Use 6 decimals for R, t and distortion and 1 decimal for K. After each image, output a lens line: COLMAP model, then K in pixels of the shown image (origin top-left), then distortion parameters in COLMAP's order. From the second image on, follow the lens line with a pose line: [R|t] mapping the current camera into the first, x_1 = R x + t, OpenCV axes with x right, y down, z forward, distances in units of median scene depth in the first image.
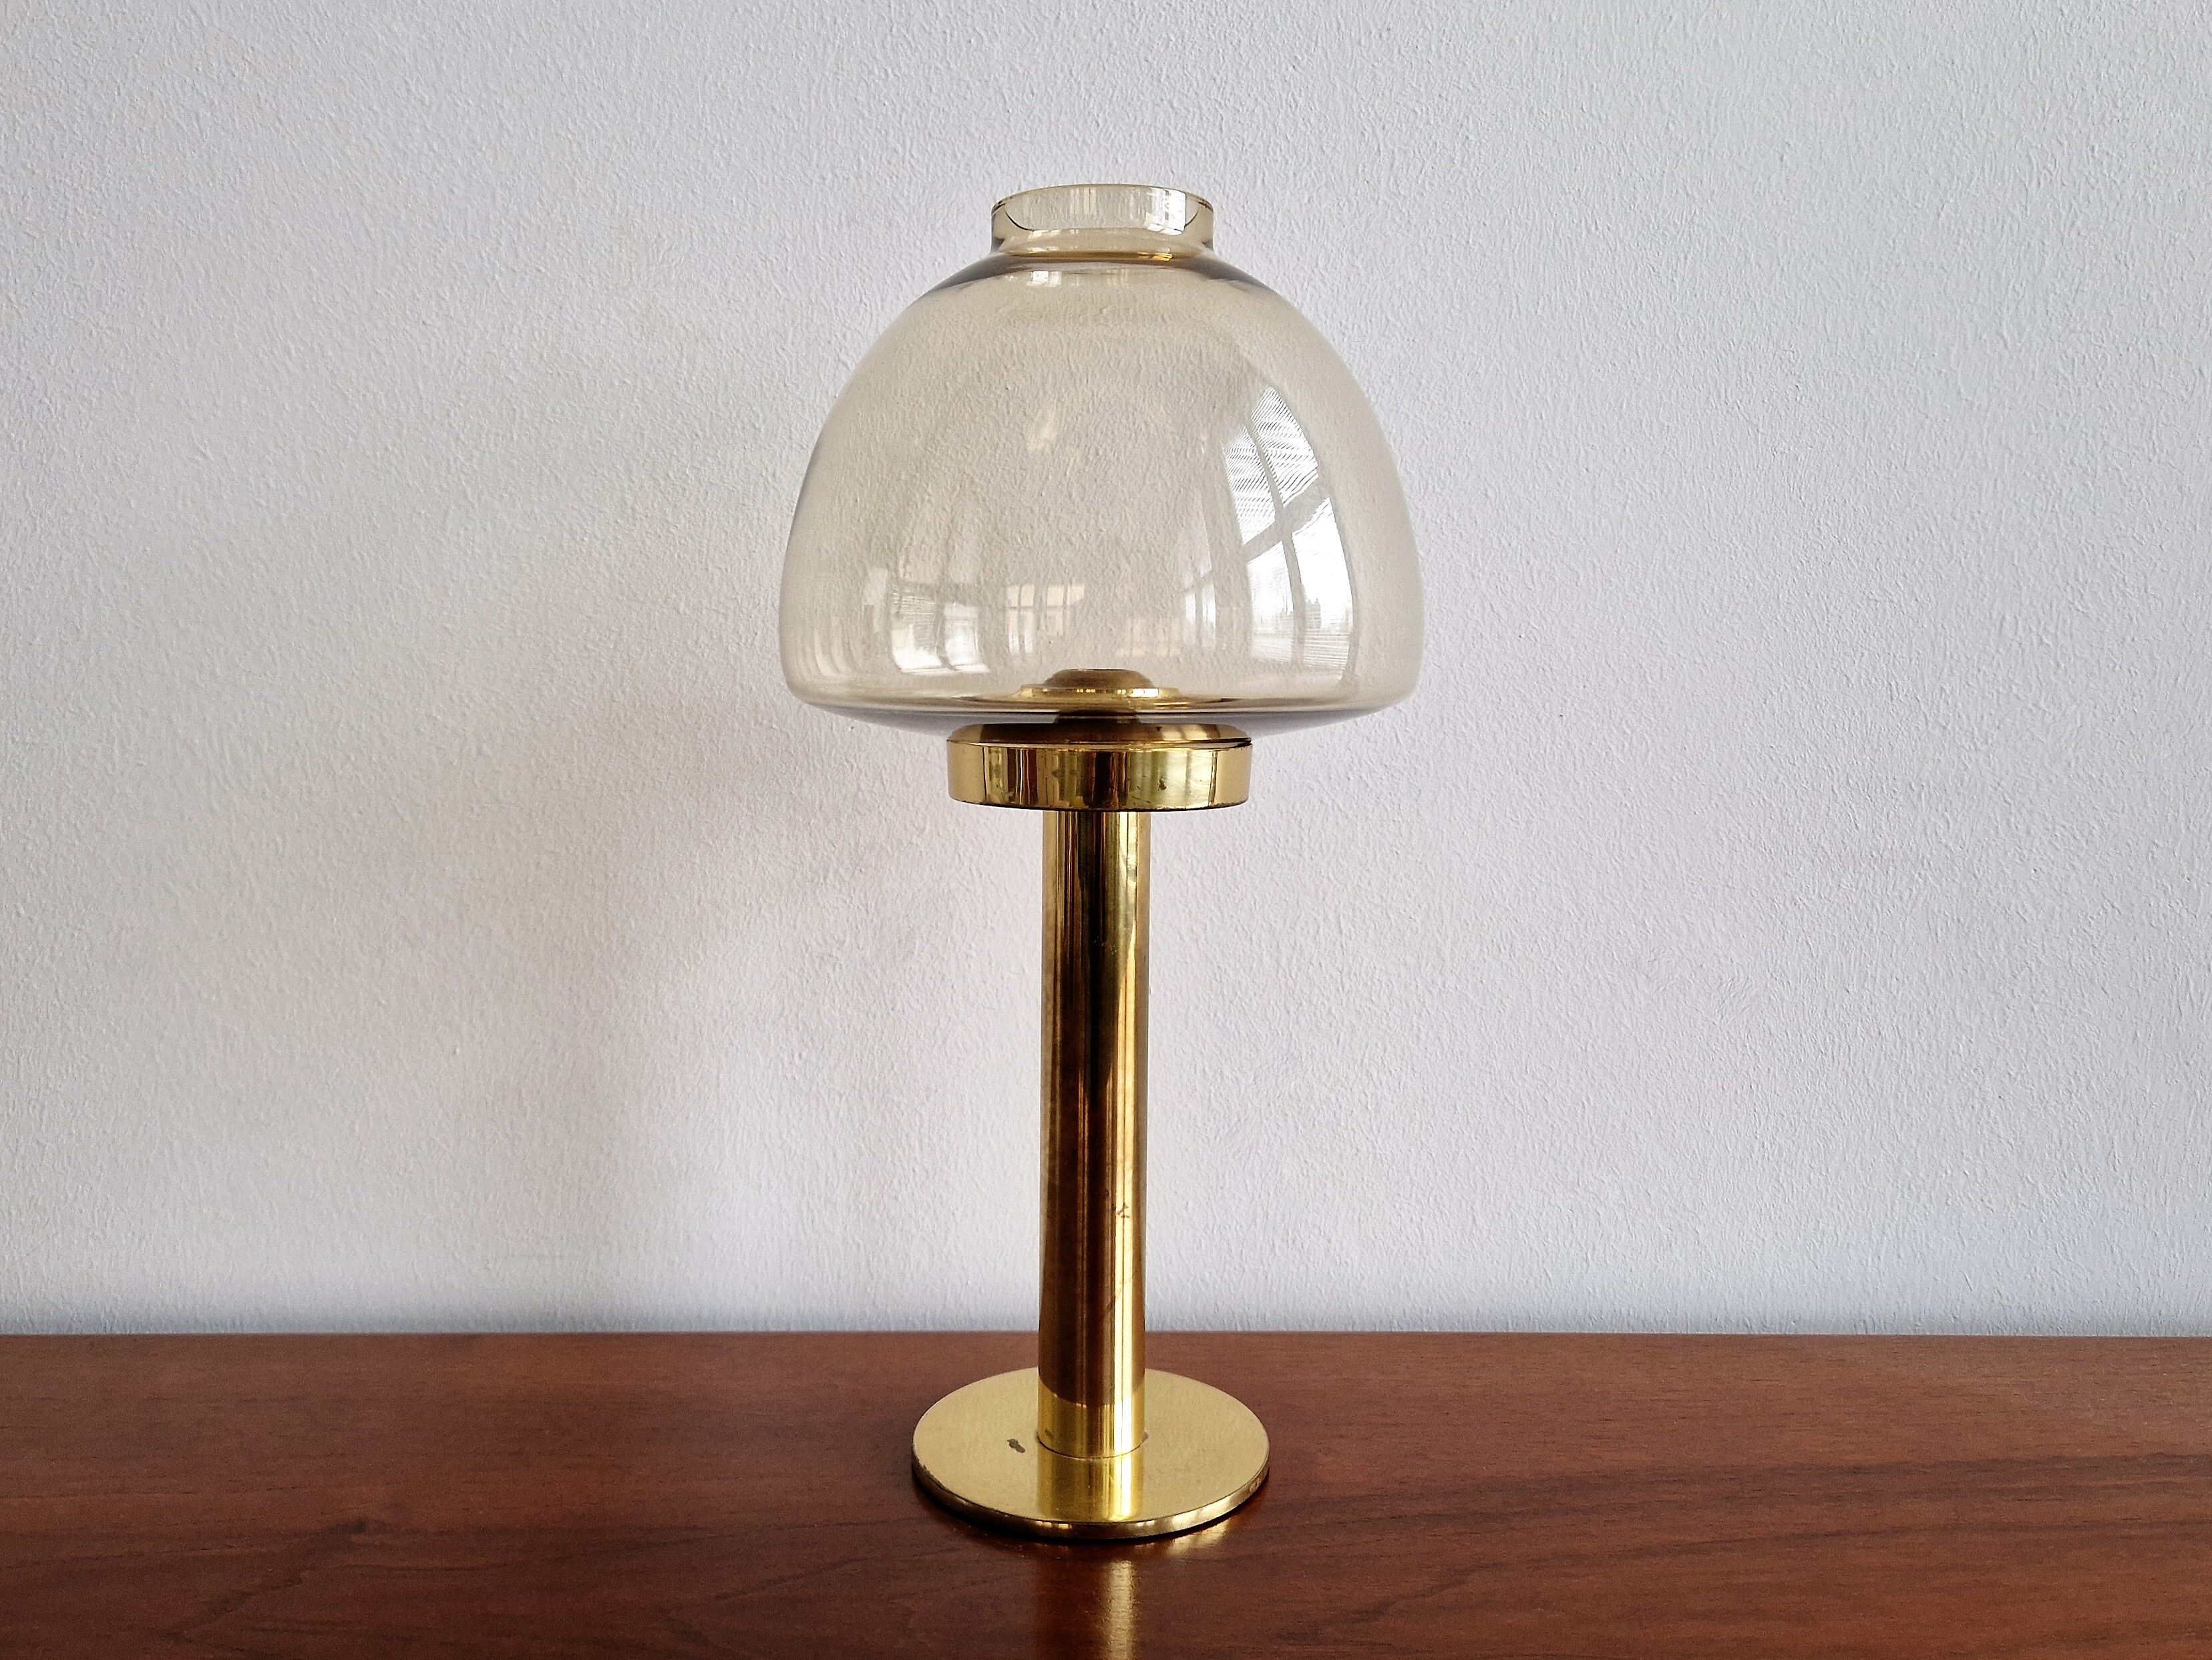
lens RADIAL K [[1501.8, 0, 1093.0], [0, 1501.8, 834.5], [0, 0, 1]] dist [0.033327, -0.037021]
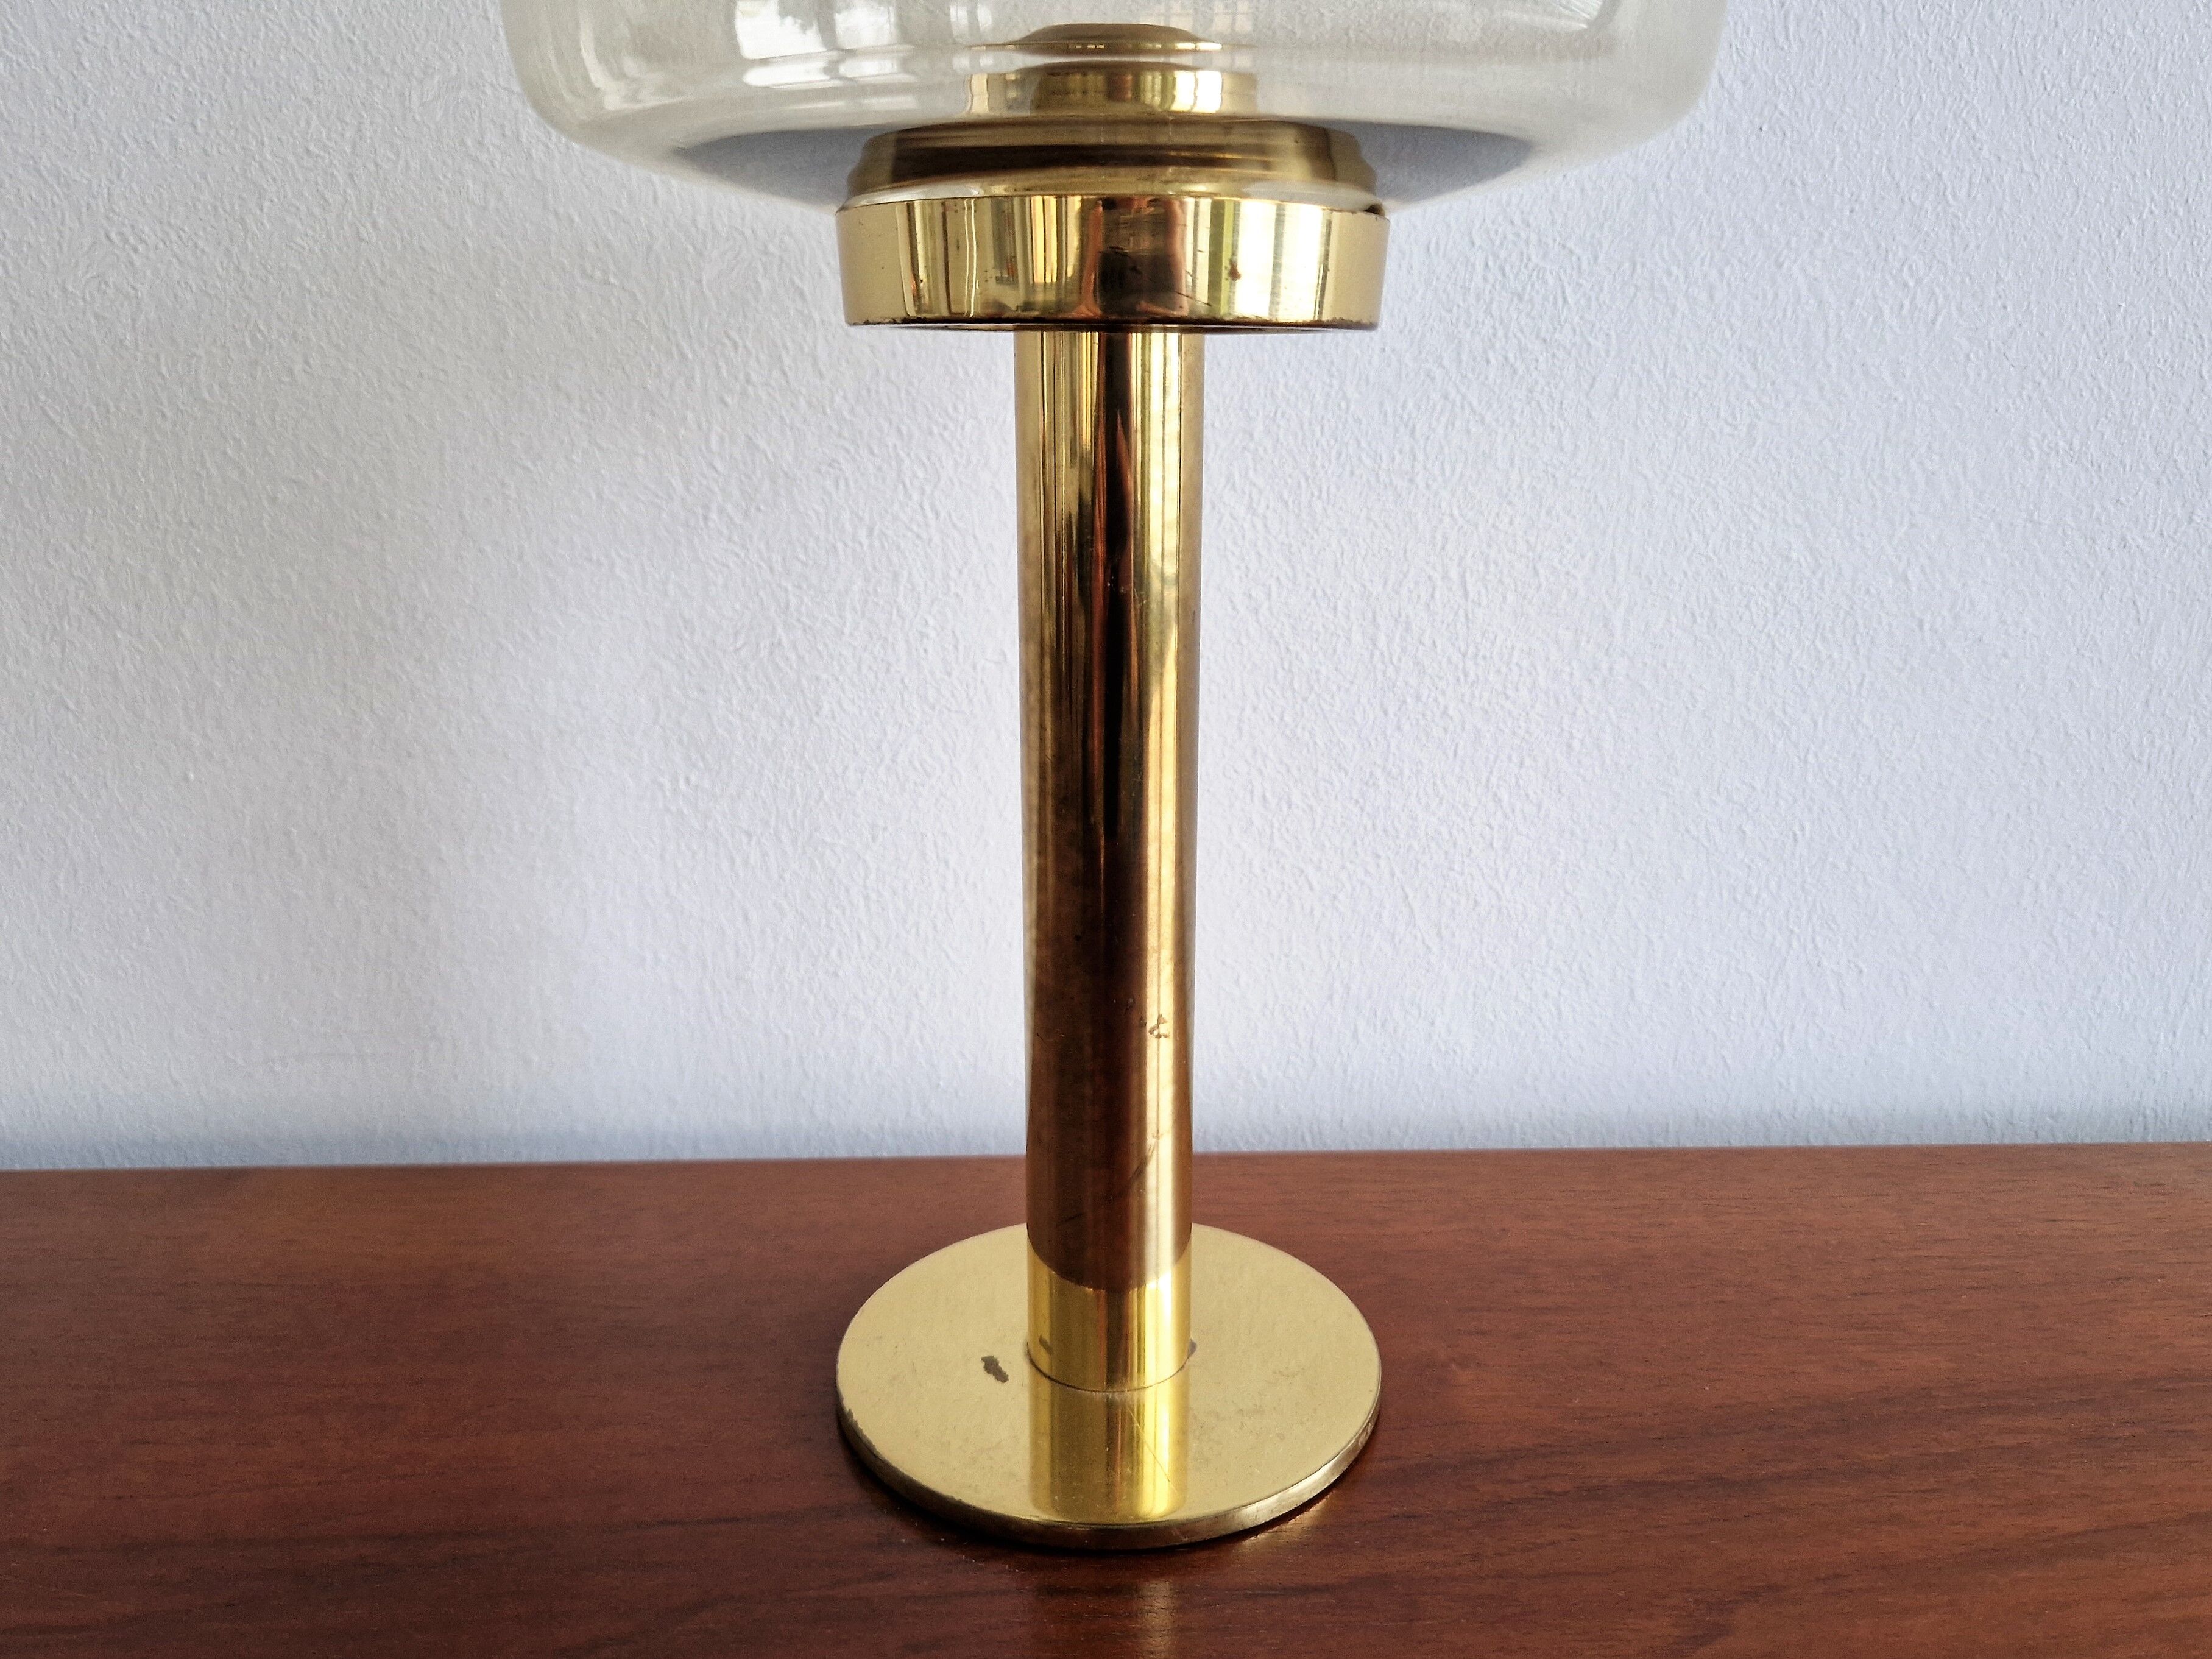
lens RADIAL K [[1501.7, 0, 1113.7], [0, 1501.7, 816.5], [0, 0, 1]] dist [0.033327, -0.037021]
pose [[0.999937, -0.009330, 0.006241, -0.001266], [0.008096, 0.984586, 0.174712, 0.043400], [-0.007775, -0.174650, 0.984600, 0.309385]]
